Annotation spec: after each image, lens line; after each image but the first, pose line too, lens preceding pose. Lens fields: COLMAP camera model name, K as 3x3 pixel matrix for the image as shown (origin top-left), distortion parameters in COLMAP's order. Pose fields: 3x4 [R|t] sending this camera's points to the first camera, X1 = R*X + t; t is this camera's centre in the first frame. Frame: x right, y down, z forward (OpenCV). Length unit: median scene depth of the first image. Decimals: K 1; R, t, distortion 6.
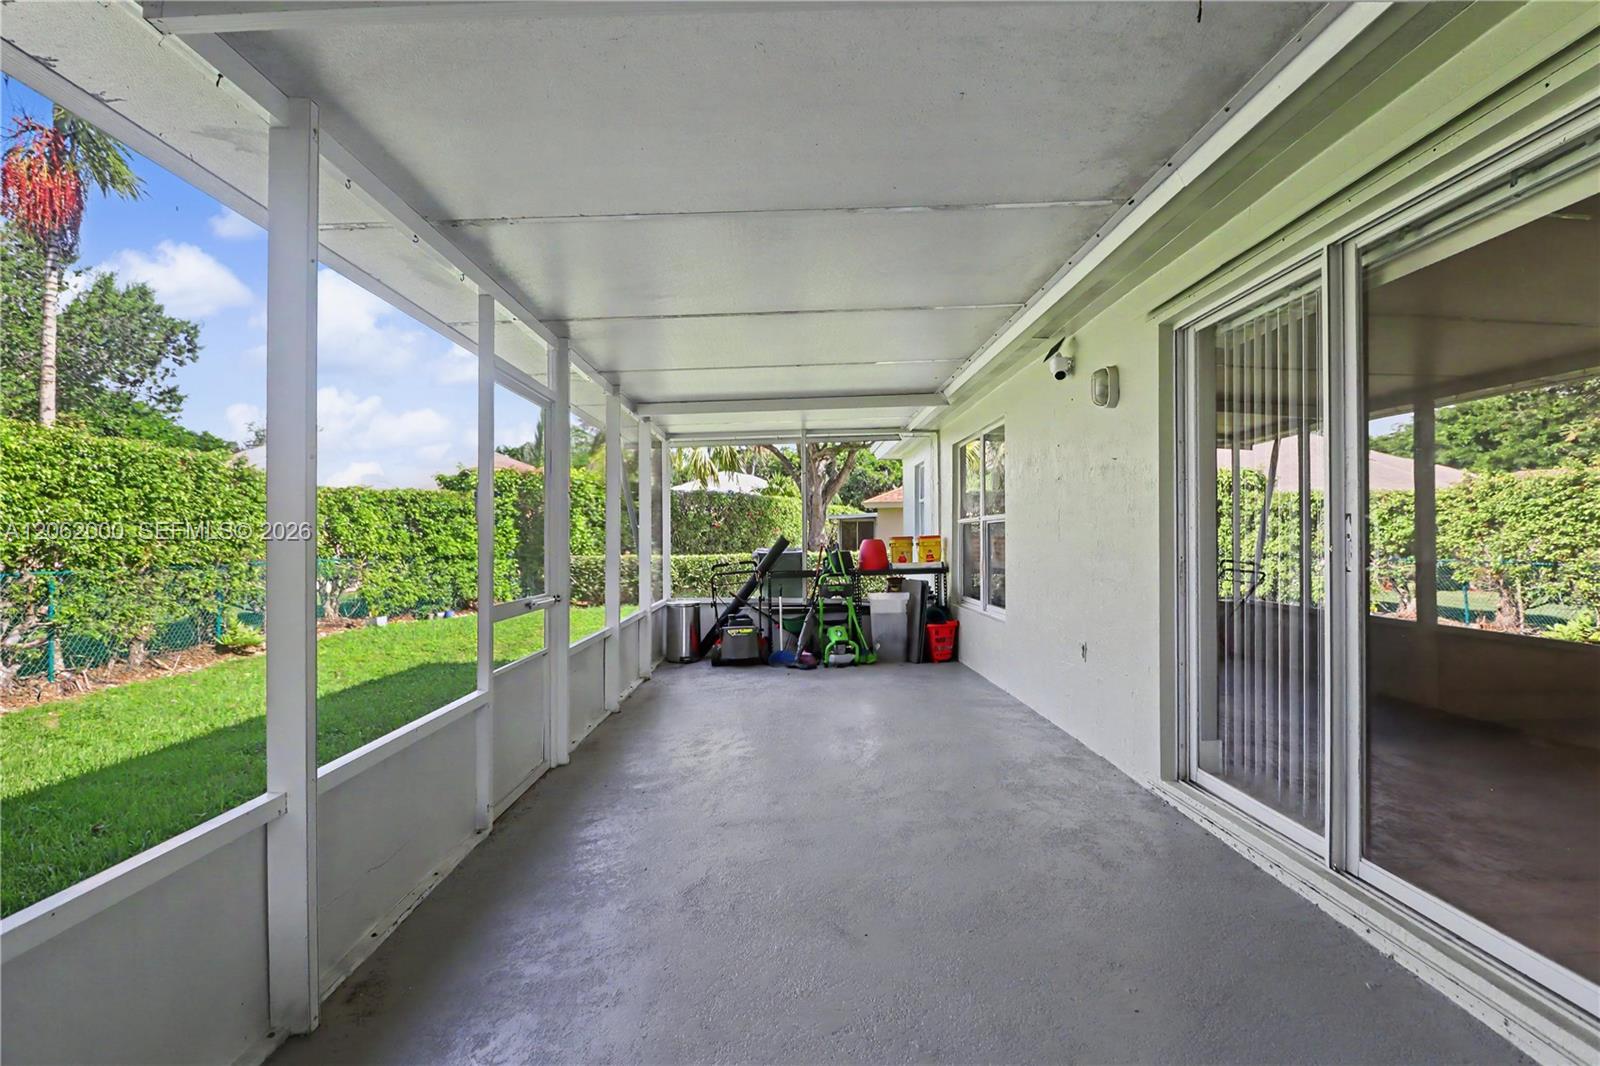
lens RADIAL K [[764.7, 0, 798.6], [0, 764.7, 511.2], [0, 0, 1]] dist [-0.001586, -0.012875]
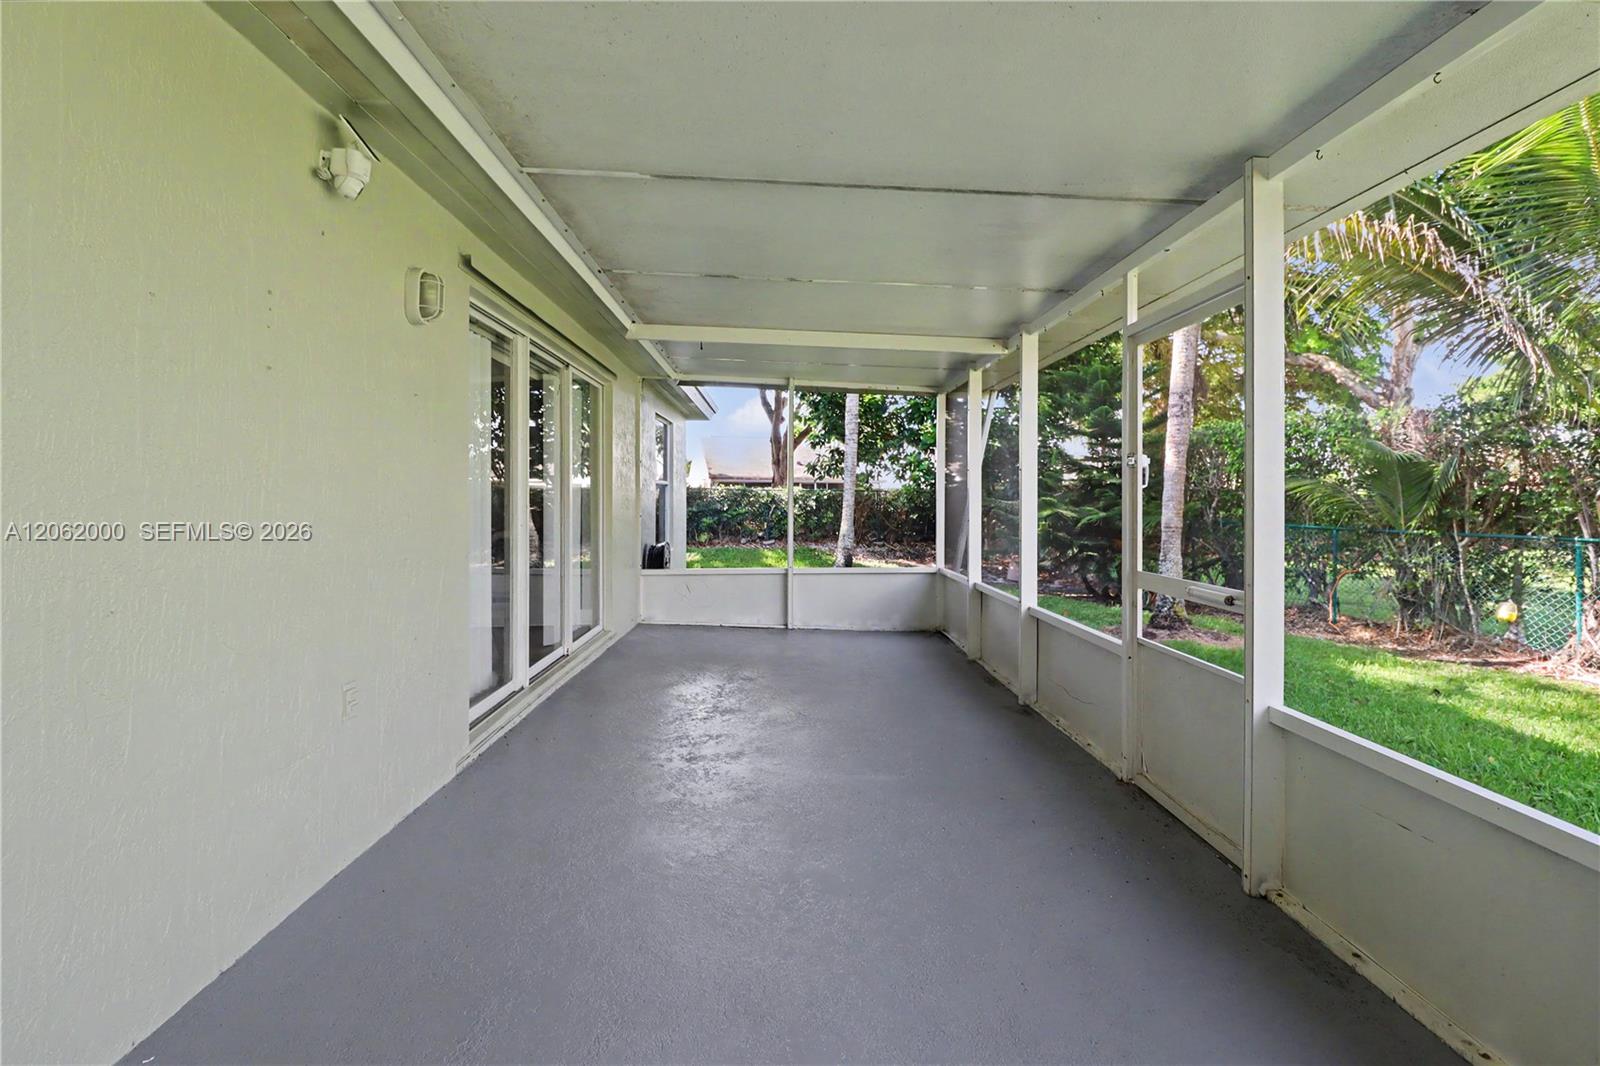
lens RADIAL K [[764.7, 0, 798.6], [0, 764.7, 511.2], [0, 0, 1]] dist [-0.001586, -0.012875]
pose [[-0.999954, -0.003289, -0.008997, 0.025646], [-0.003021, 0.999556, -0.029639, 0.036105], [0.009091, -0.029611, -0.999520, 0.923595]]
